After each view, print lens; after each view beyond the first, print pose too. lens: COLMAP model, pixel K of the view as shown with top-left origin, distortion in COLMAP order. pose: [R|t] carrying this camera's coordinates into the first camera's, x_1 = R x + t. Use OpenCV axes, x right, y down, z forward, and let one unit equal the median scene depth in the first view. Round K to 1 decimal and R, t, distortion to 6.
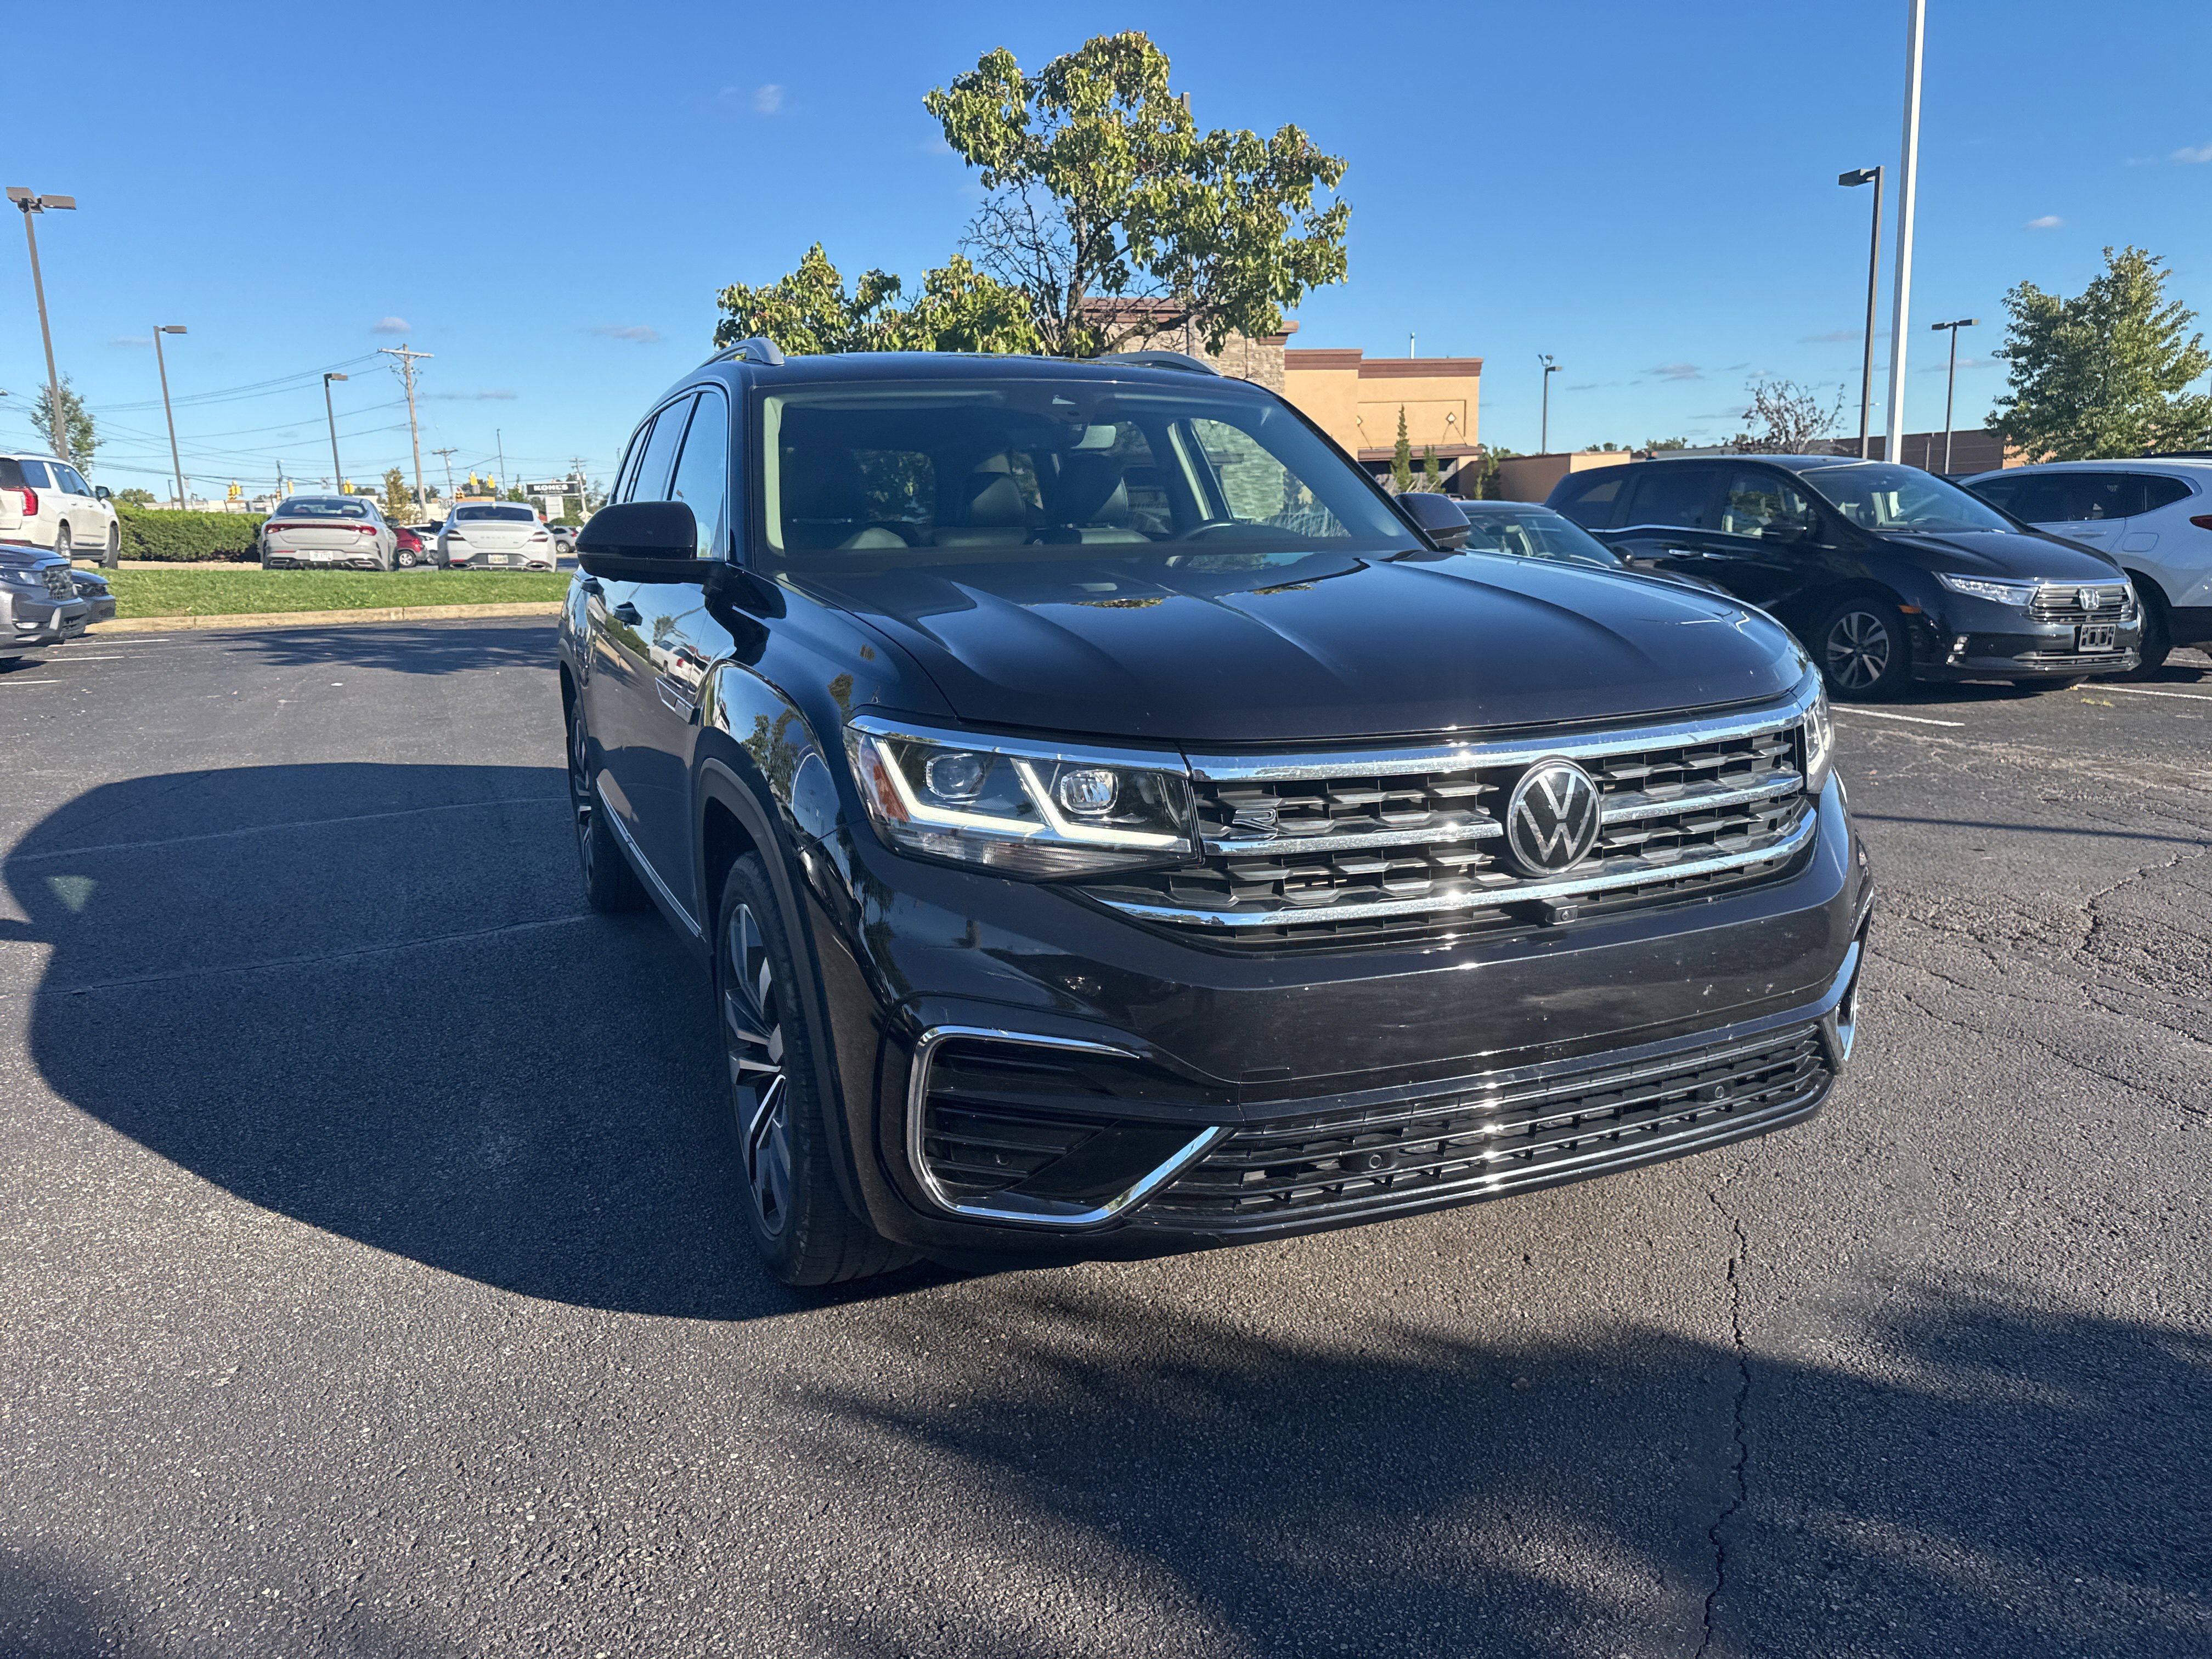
lens RADIAL K [[1548.4, 0, 1106.7], [0, 1548.4, 832.8], [0, 0, 1]] dist [0.023455, -0.027496]
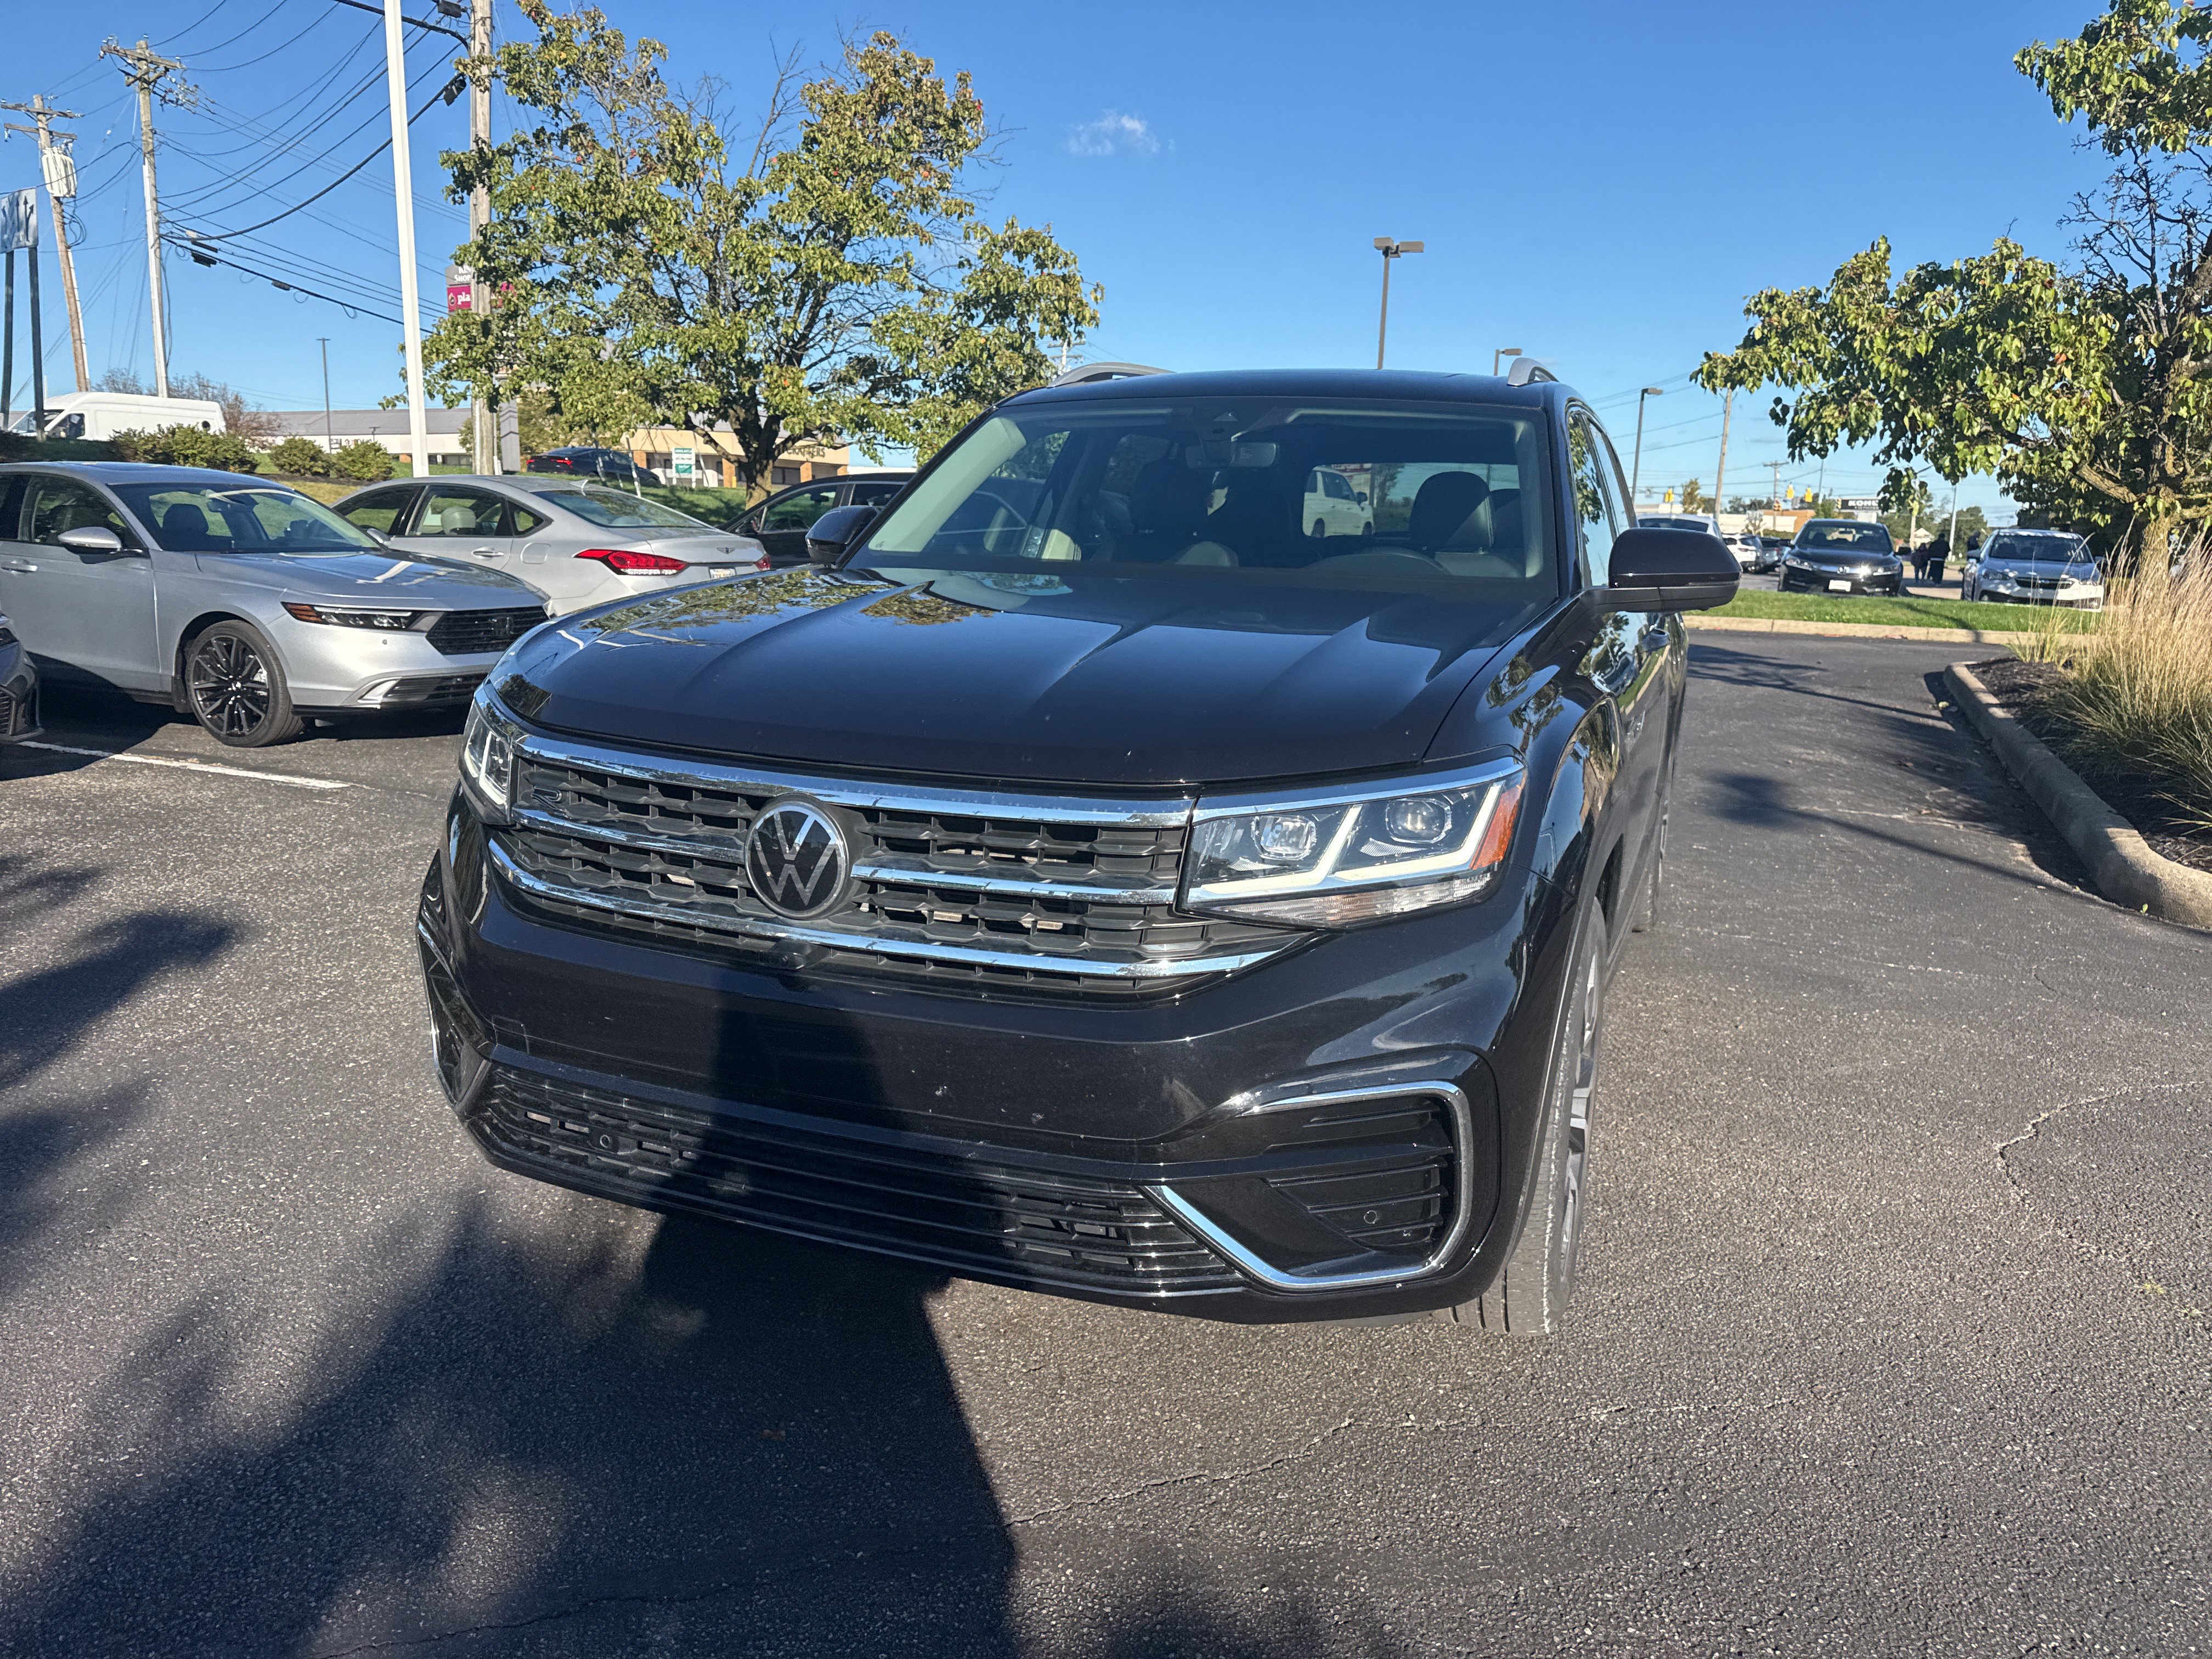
lens RADIAL K [[1548.4, 0, 1115.6], [0, 1548.4, 839.6], [0, 0, 1]] dist [0.023455, -0.027496]
pose [[0.703518, 0.183670, -0.686533, 0.315193], [-0.186037, 0.979936, 0.071525, -0.036617], [0.685895, 0.077401, 0.723572, 0.129769]]
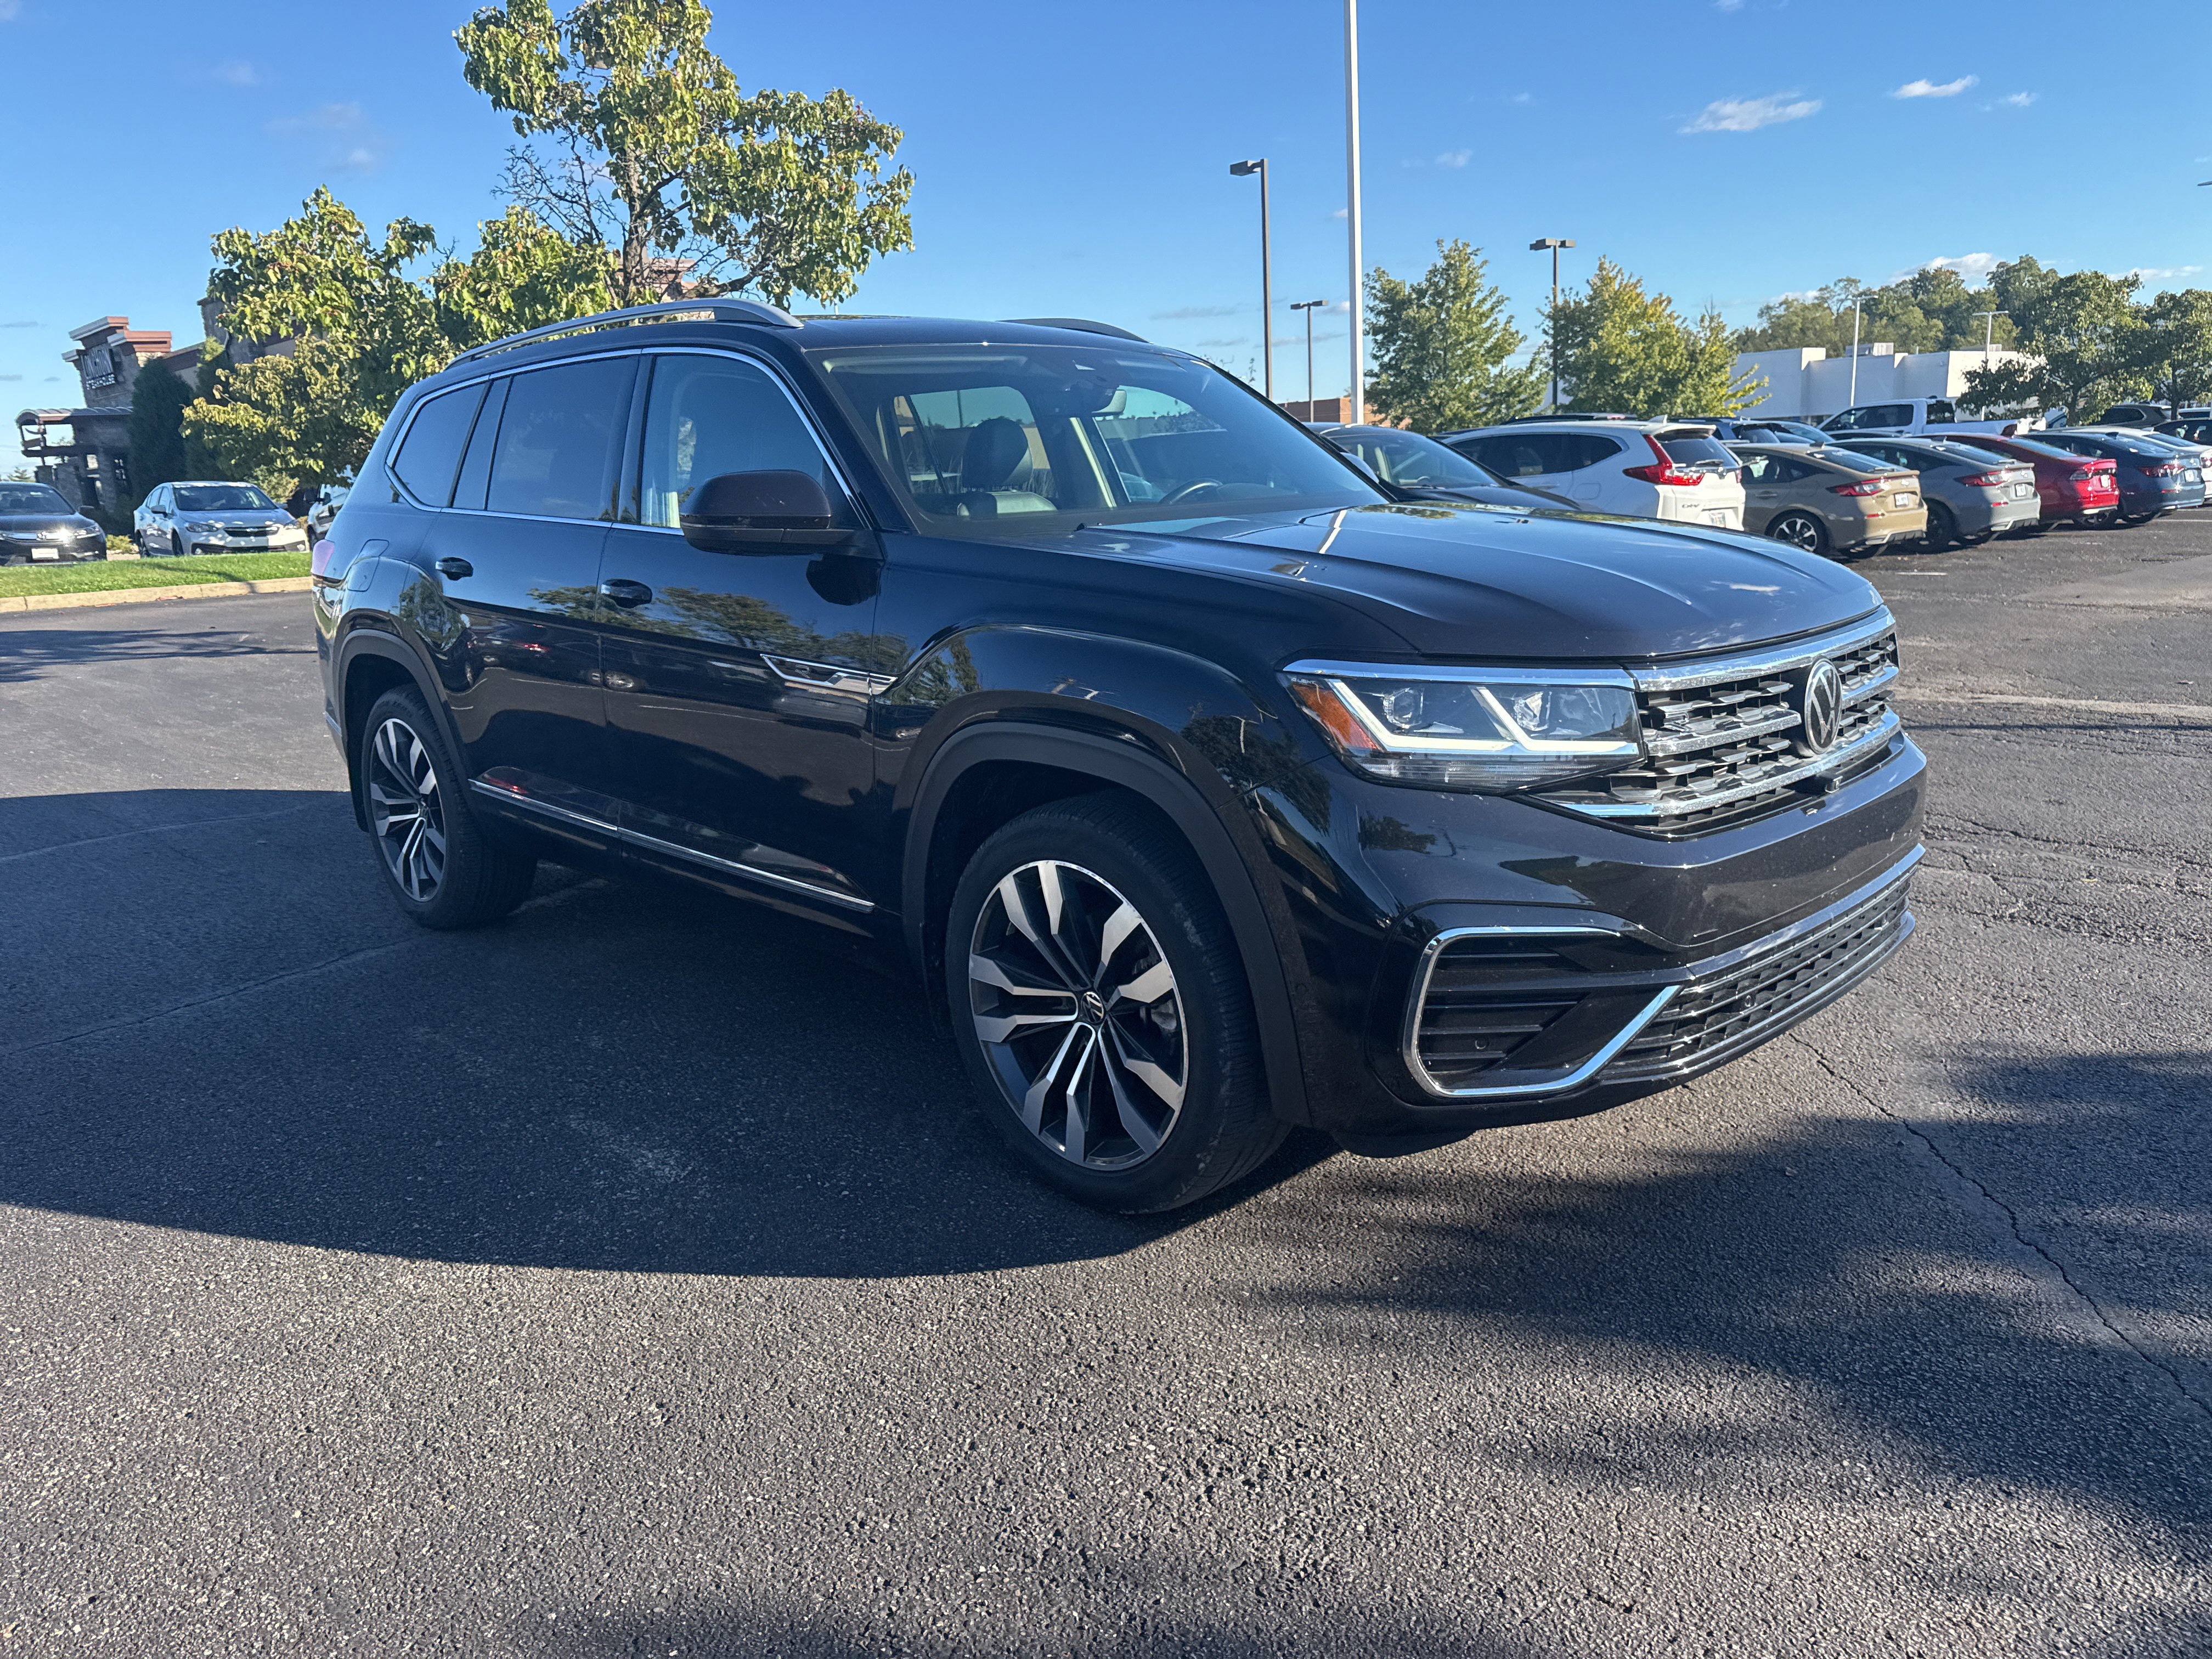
lens RADIAL K [[1548.4, 0, 1103.1], [0, 1548.4, 825.6], [0, 0, 1]] dist [0.023455, -0.027496]
pose [[0.932021, -0.096178, 0.349410, -0.200897], [0.090806, 0.995362, 0.031765, -0.002114], [-0.350845, 0.002123, 0.936431, 0.011564]]
